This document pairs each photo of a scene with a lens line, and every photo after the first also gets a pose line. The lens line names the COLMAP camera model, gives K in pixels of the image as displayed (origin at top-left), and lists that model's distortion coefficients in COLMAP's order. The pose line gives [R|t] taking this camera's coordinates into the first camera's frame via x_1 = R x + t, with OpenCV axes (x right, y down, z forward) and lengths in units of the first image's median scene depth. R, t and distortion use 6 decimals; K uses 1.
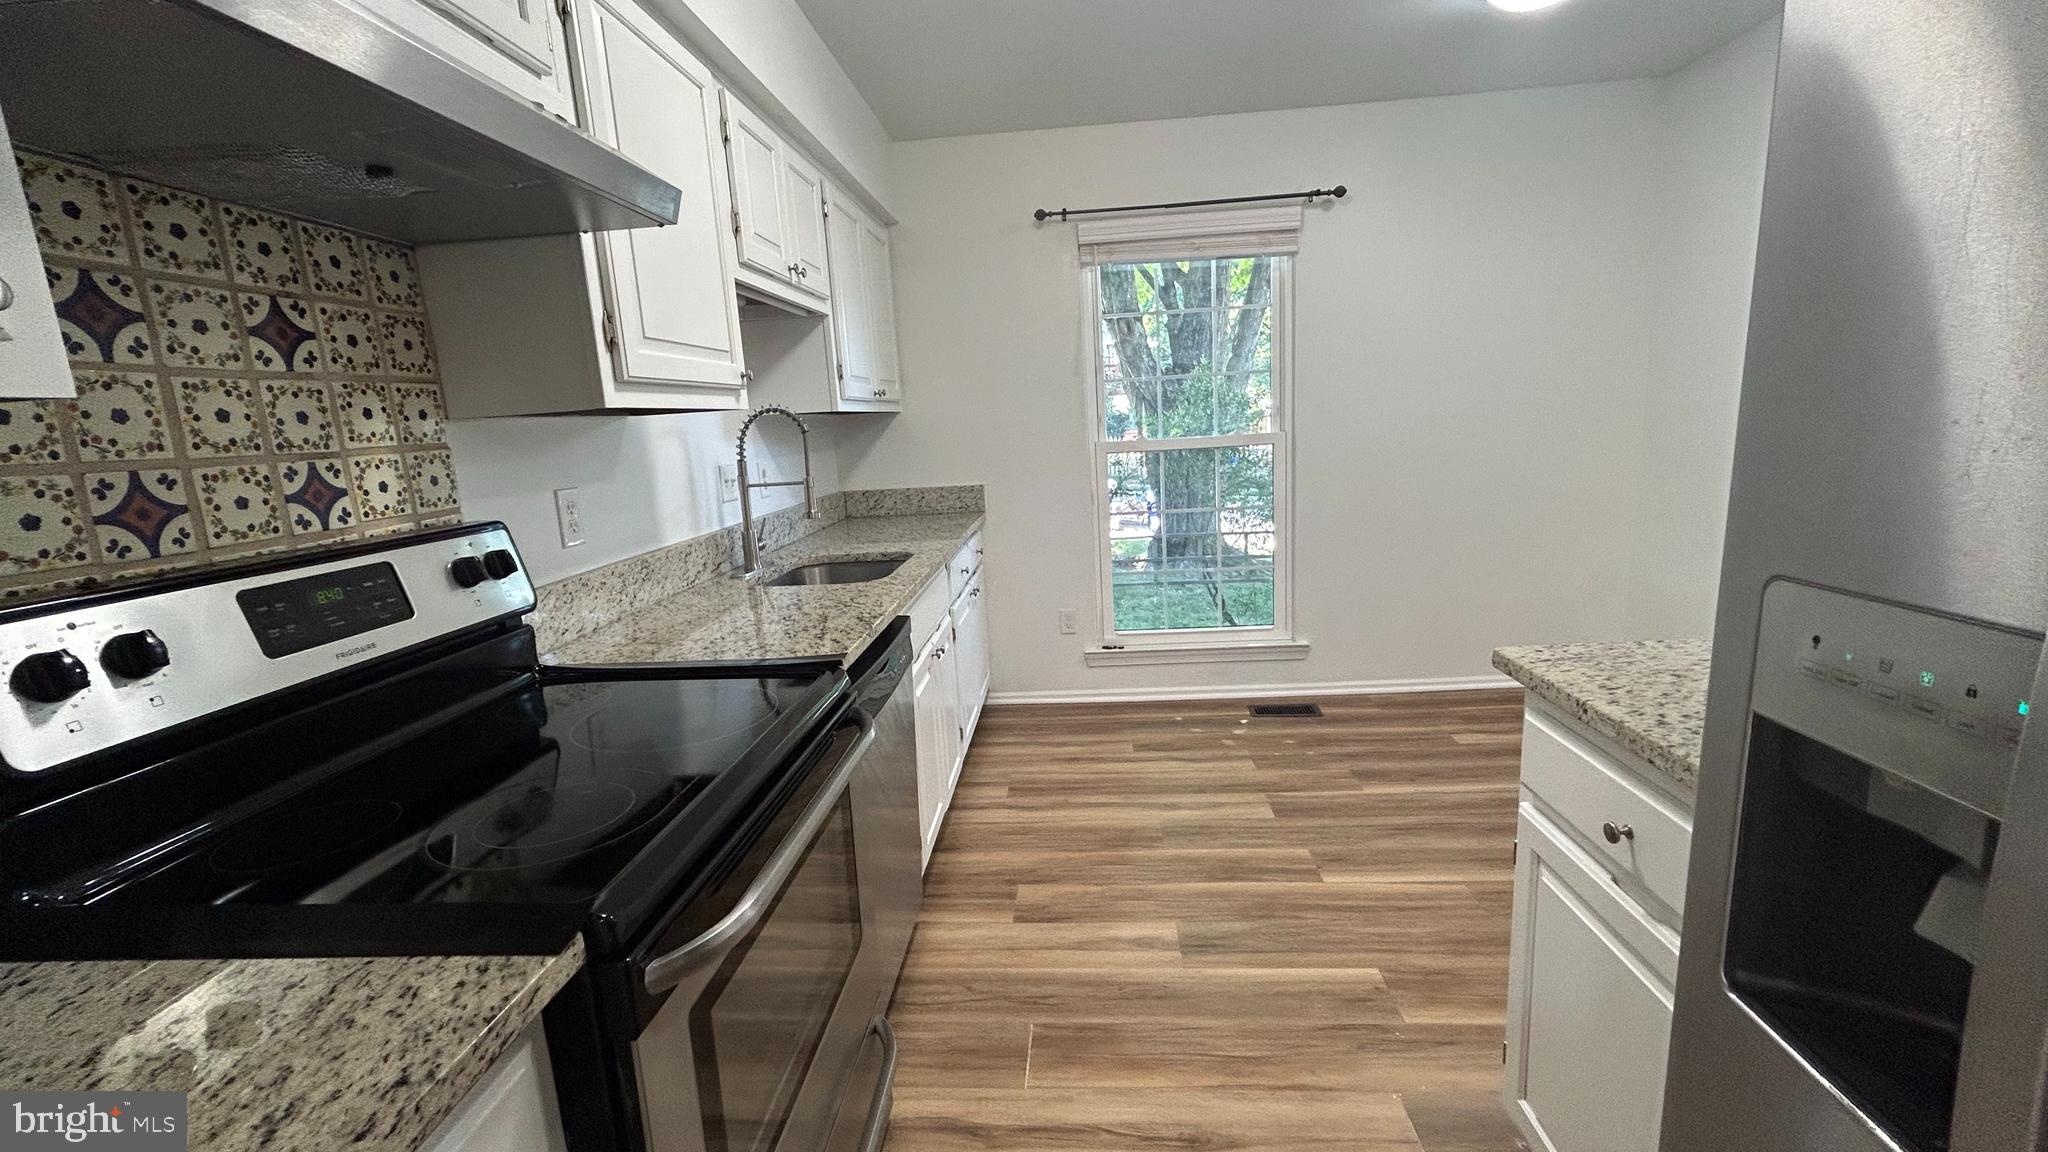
lens RADIAL K [[830.4, 0, 1019.7], [0, 830.4, 568.4], [0, 0, 1]] dist [-0.000585, -0.000200]
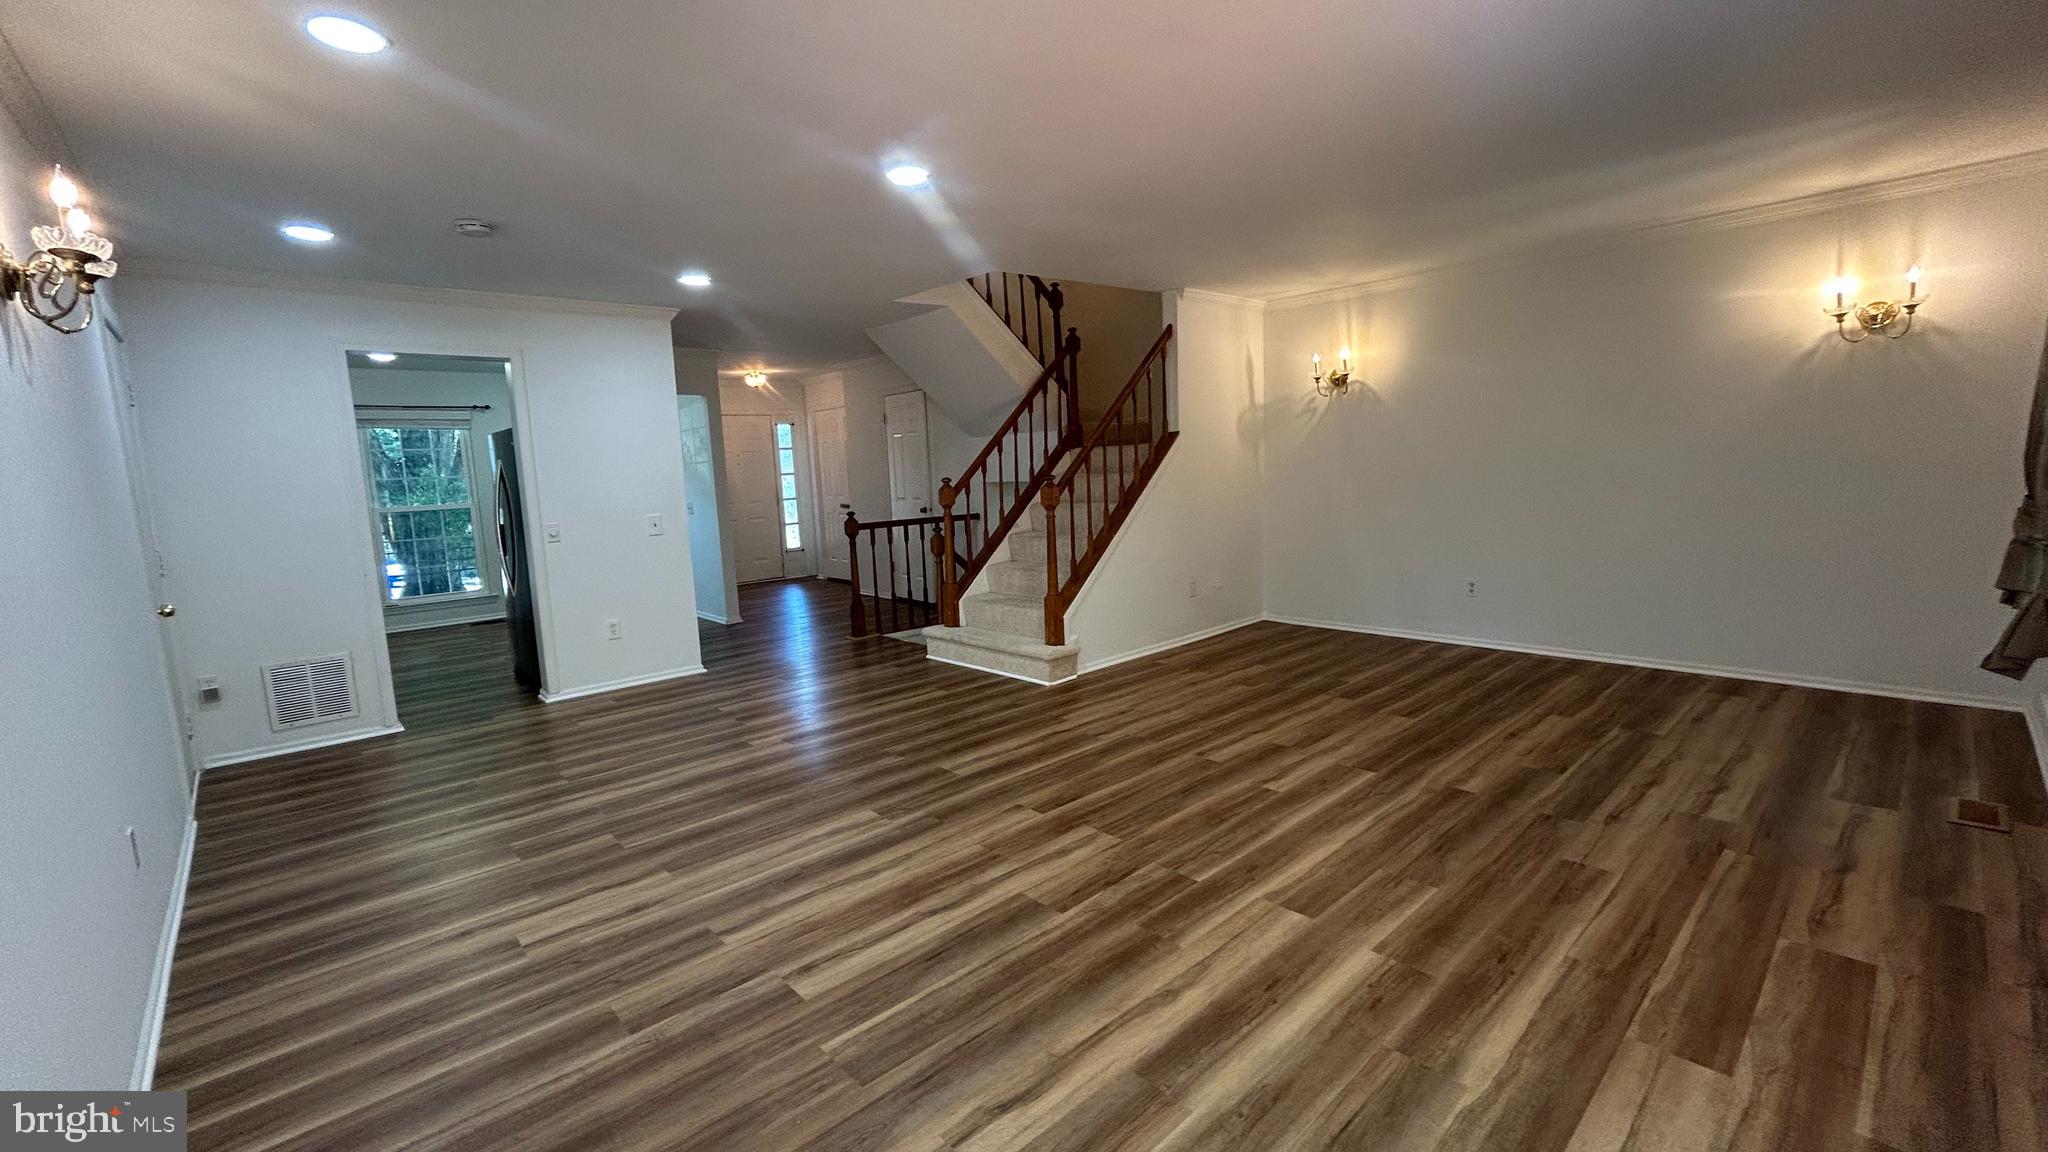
lens RADIAL K [[830.4, 0, 1025.7], [0, 830.4, 573.1], [0, 0, 1]] dist [-0.000585, -0.000200]
pose [[0.677253, -0.059615, 0.733331, -0.957944], [0.125958, 0.991392, -0.035733, 0.850049], [-0.724889, 0.116569, 0.678932, -4.592780]]
